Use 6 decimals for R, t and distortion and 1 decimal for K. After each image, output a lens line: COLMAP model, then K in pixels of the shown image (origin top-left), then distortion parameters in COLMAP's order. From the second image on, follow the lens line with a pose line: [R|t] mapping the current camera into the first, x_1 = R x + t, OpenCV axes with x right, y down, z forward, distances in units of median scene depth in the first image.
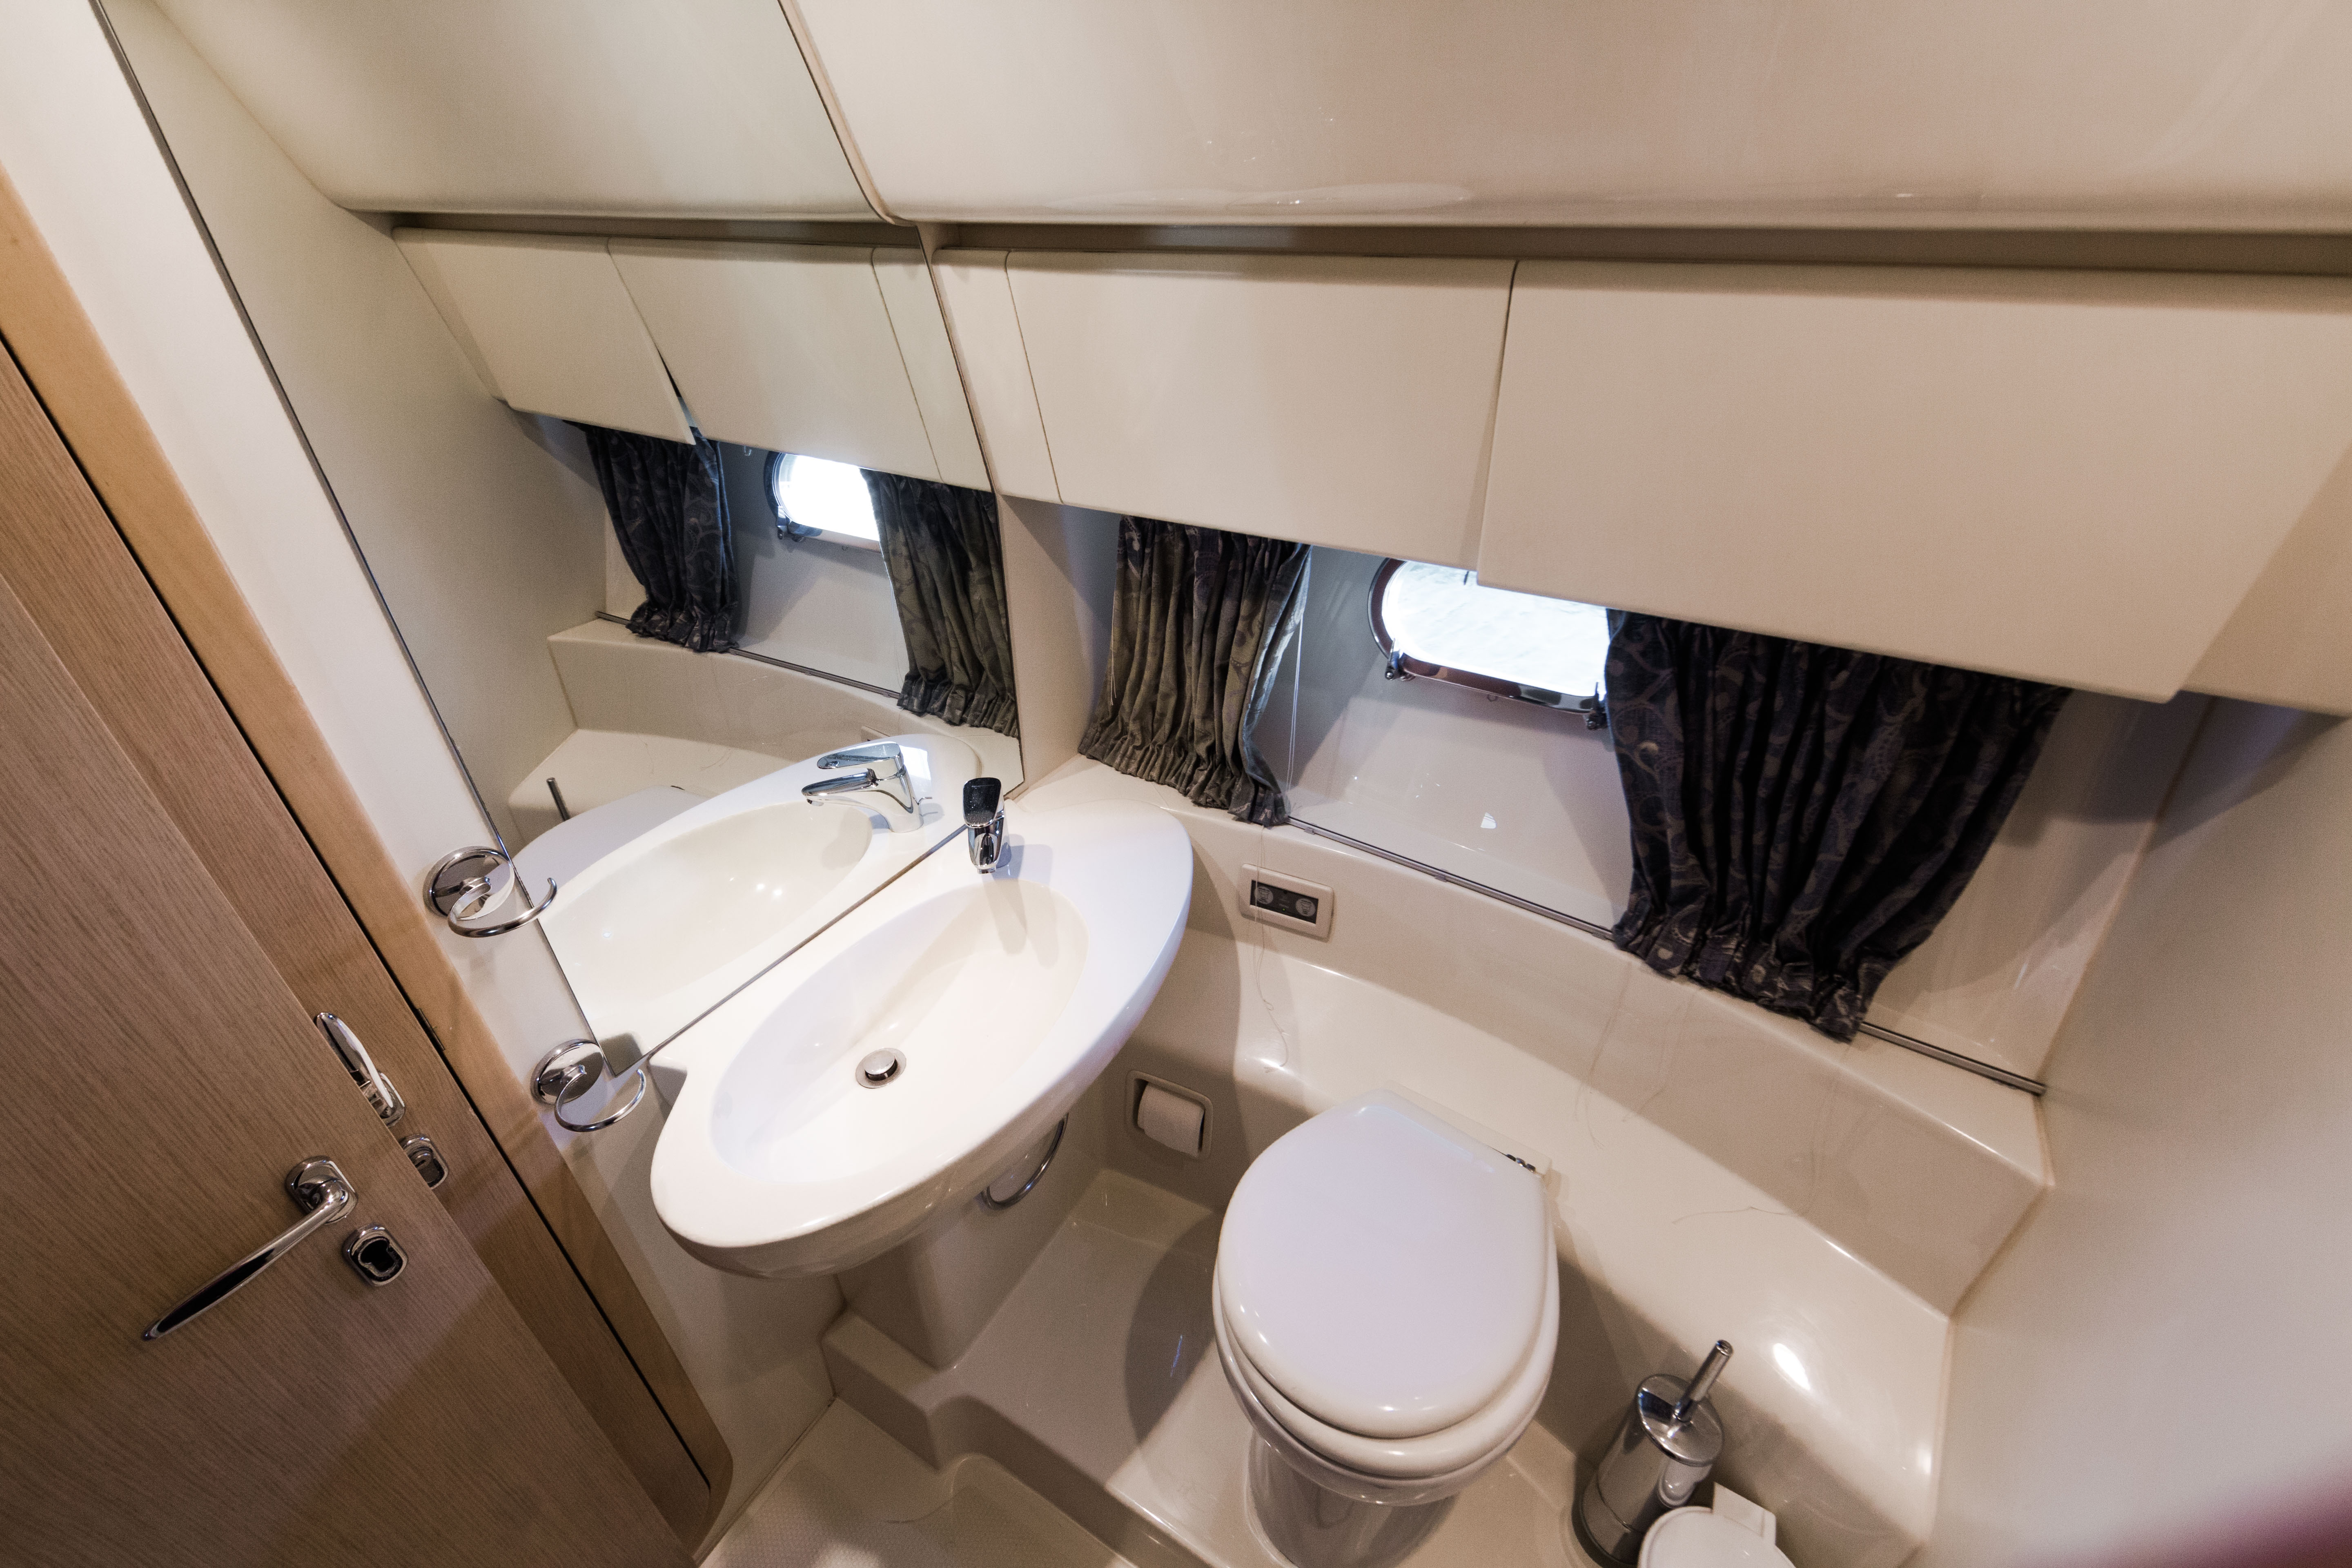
lens RADIAL K [[924.2, 0, 1176.0], [0, 924.2, 784.0], [0, 0, 1]] dist [-0.000061, -0.000578]
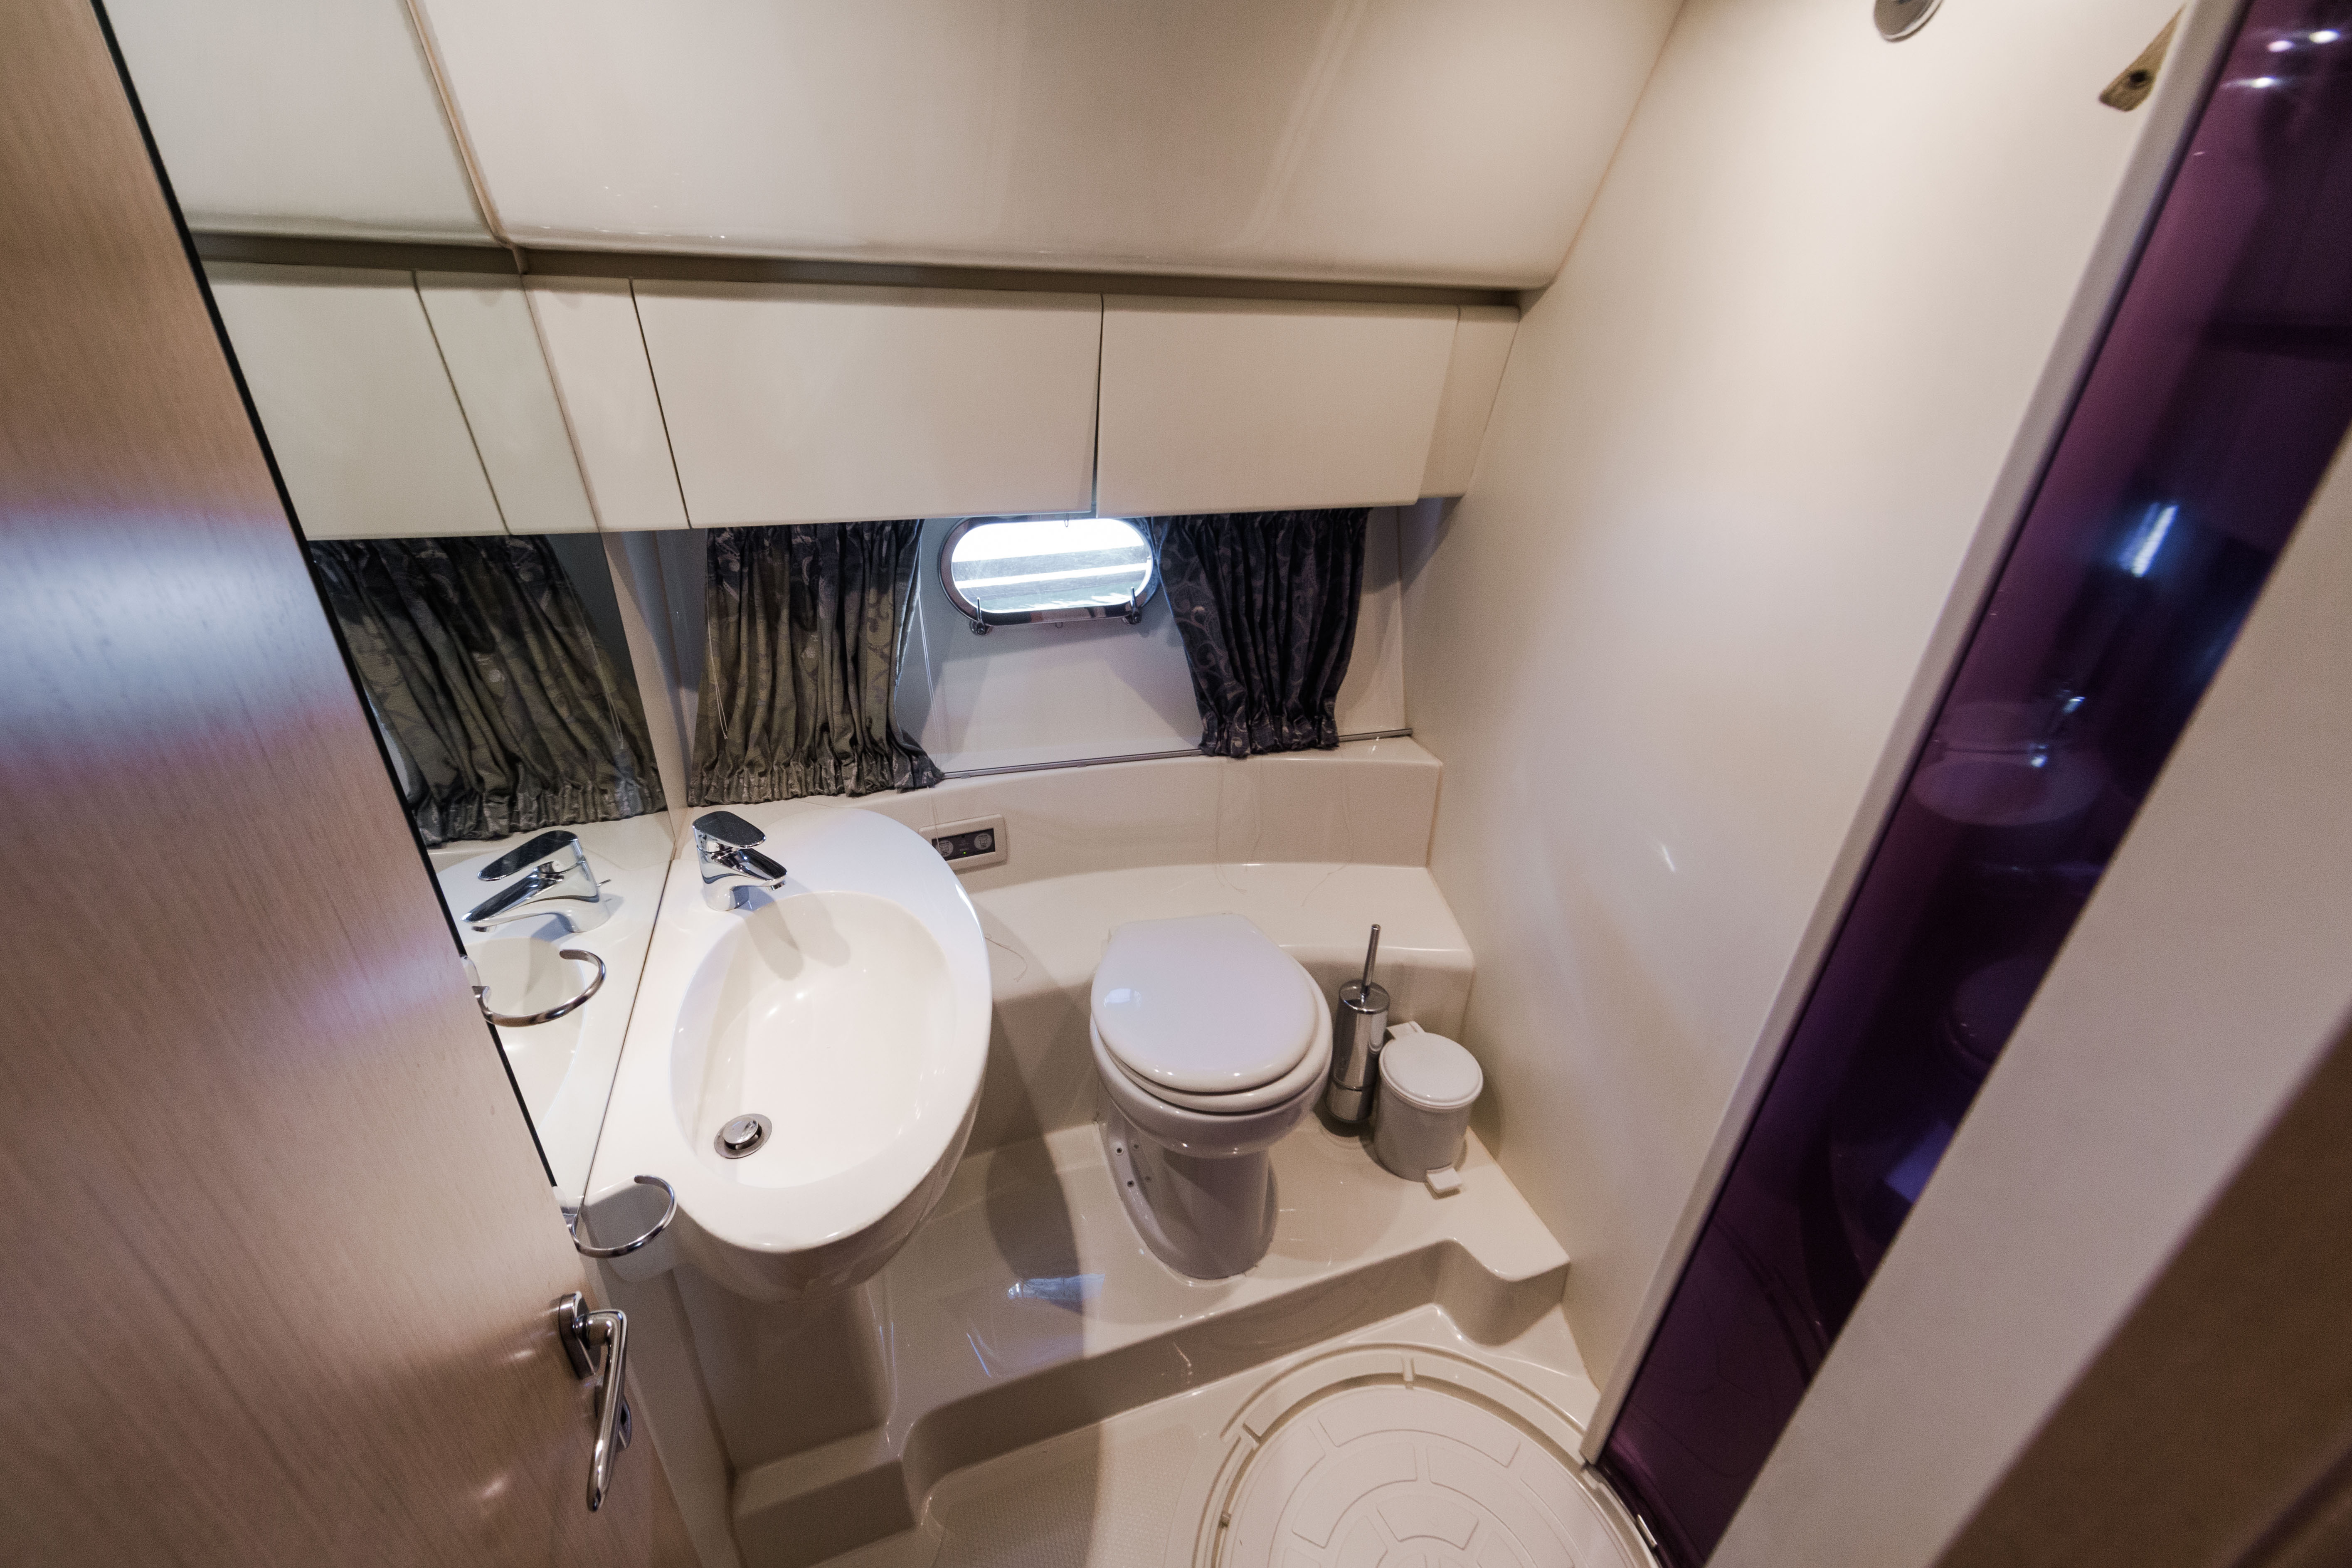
lens RADIAL K [[940.3, 0, 1185.5], [0, 940.3, 786.6], [0, 0, 1]] dist [-0.002448, -0.000709]
pose [[0.641839, -0.331497, 0.691486, -0.636773], [0.377993, 0.921341, 0.090835, 0.075528], [-0.667206, 0.203076, 0.716656, -0.042489]]
